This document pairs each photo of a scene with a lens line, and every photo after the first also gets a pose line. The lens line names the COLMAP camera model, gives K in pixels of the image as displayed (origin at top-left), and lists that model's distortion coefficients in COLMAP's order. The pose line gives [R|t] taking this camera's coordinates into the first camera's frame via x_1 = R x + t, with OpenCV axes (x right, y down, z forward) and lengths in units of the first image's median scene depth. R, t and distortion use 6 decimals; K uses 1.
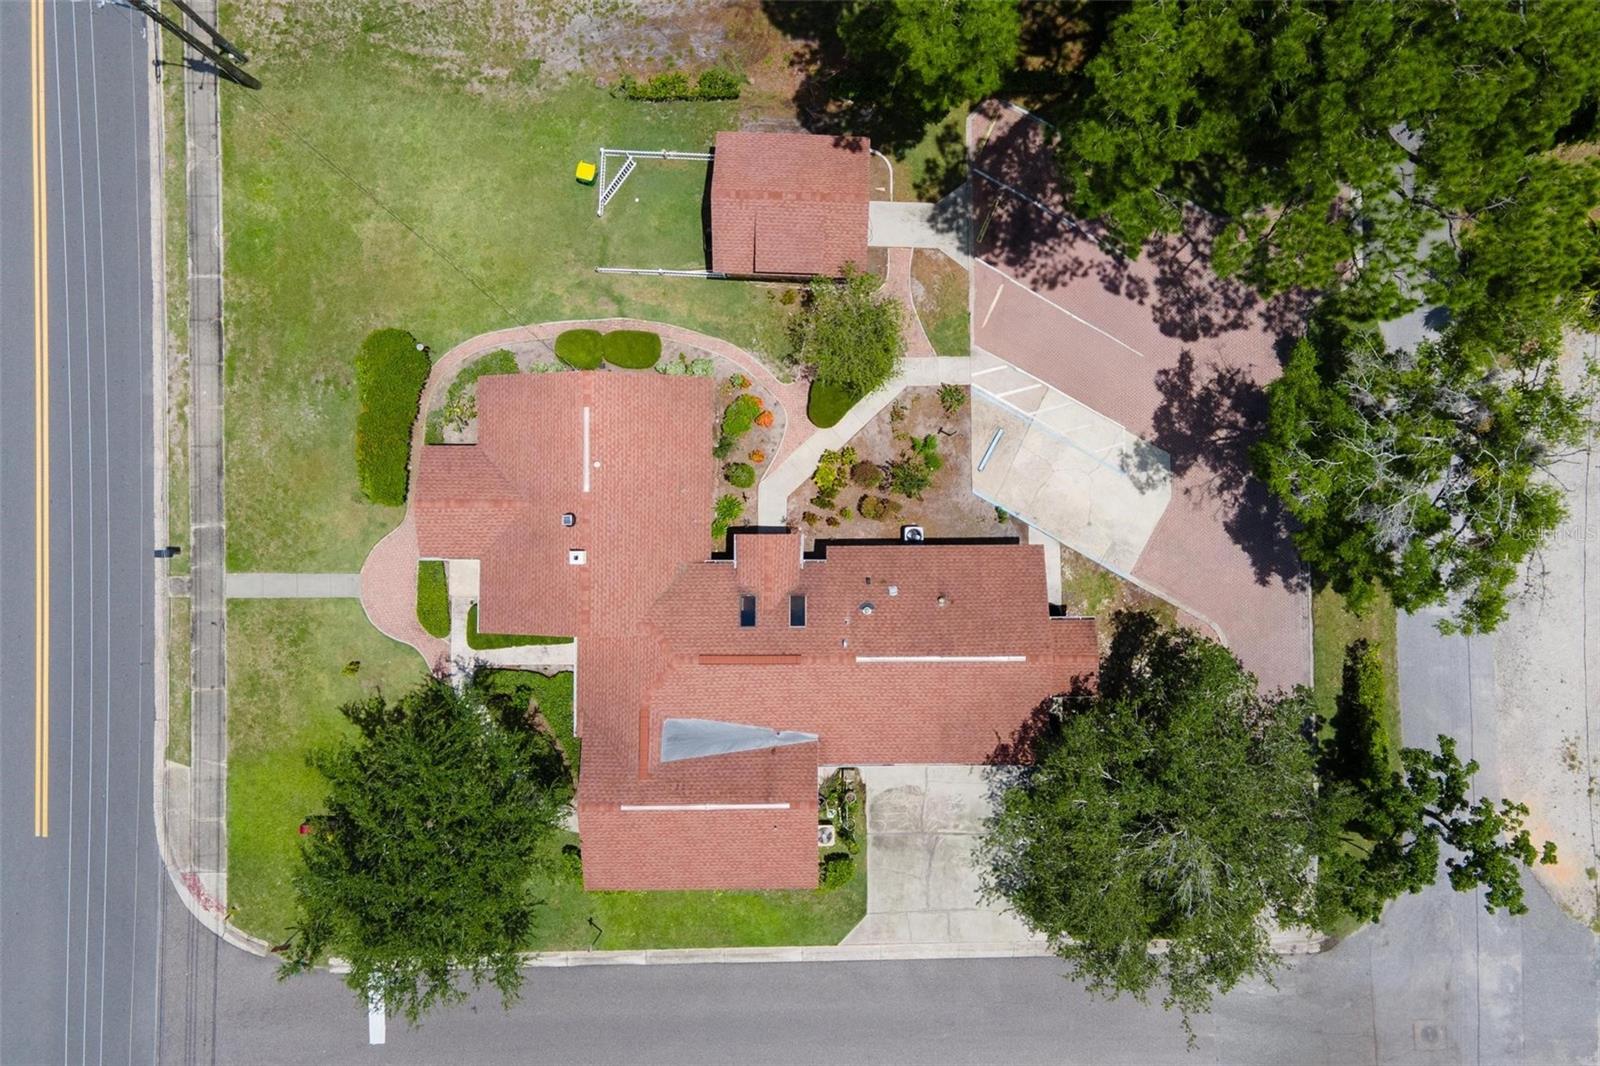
lens RADIAL K [[1204.0, 0, 808.4], [0, 1204.0, 527.2], [0, 0, 1]] dist [0.027007, 0.020244]
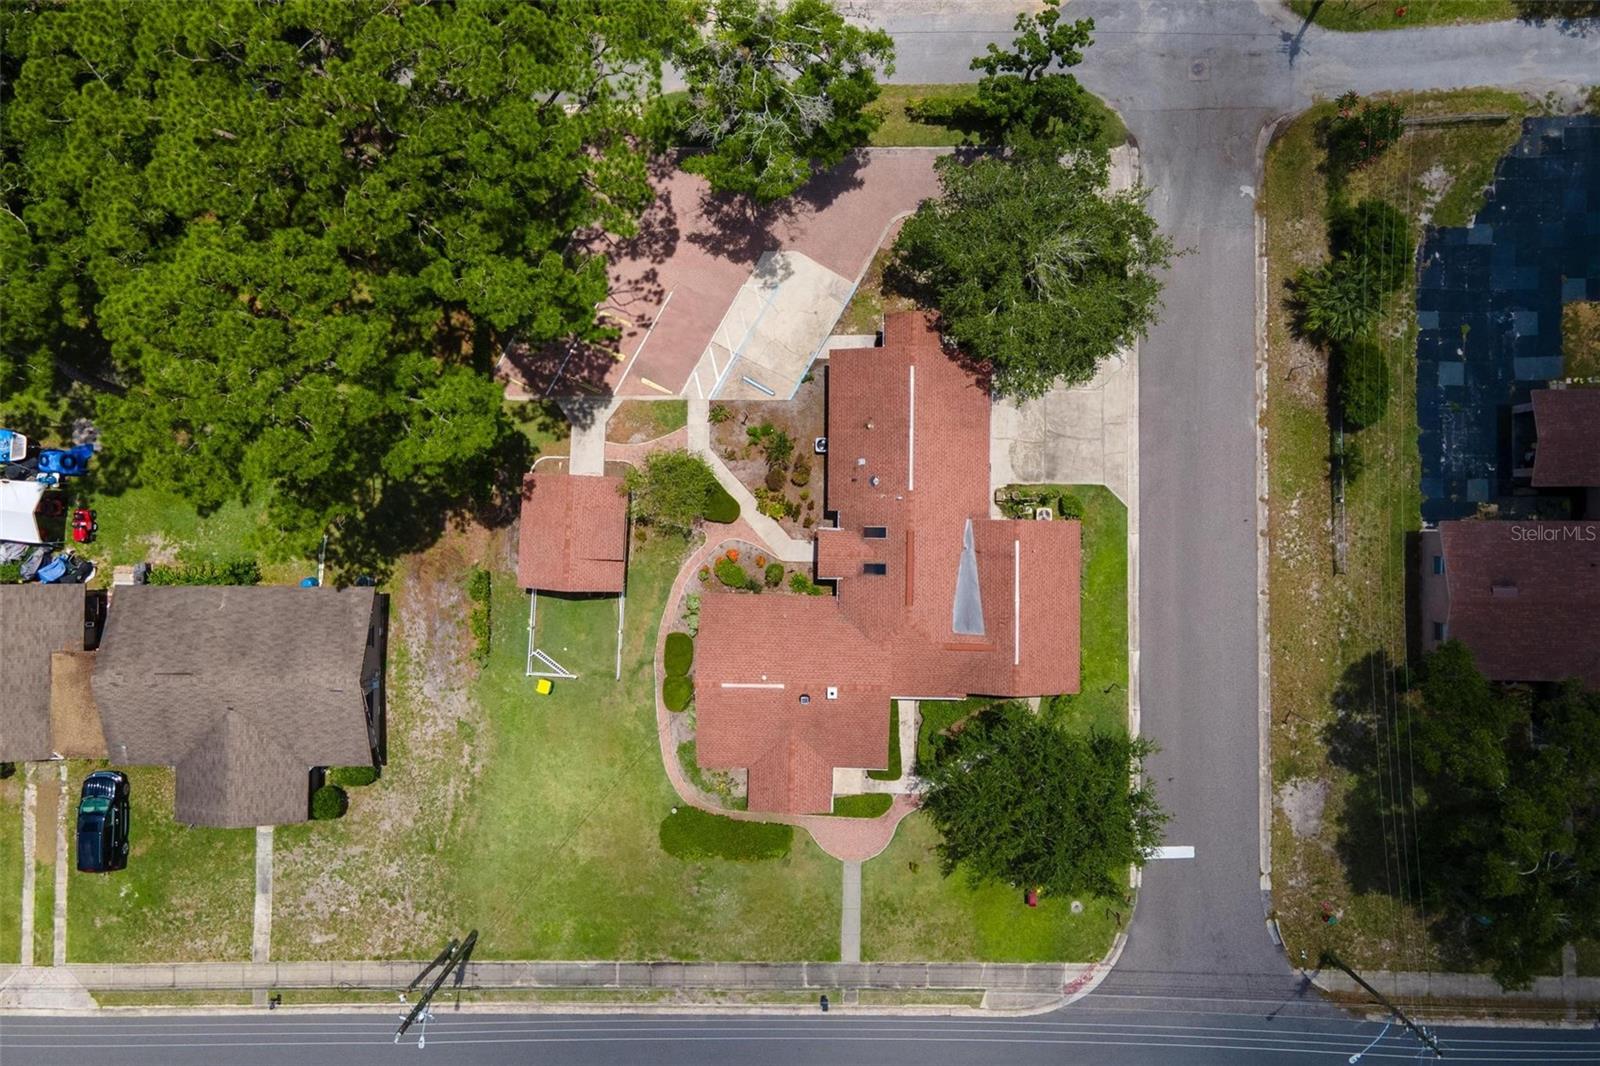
lens RADIAL K [[1156.9, 0, 848.8], [0, 1156.9, 514.0], [0, 0, 1]] dist [0.052651, -0.005816]
pose [[0.015812, -0.999804, 0.011929, -0.003768], [0.999789, 0.015966, 0.012957, 0.021790], [-0.013145, 0.011721, 0.999845, -0.284530]]
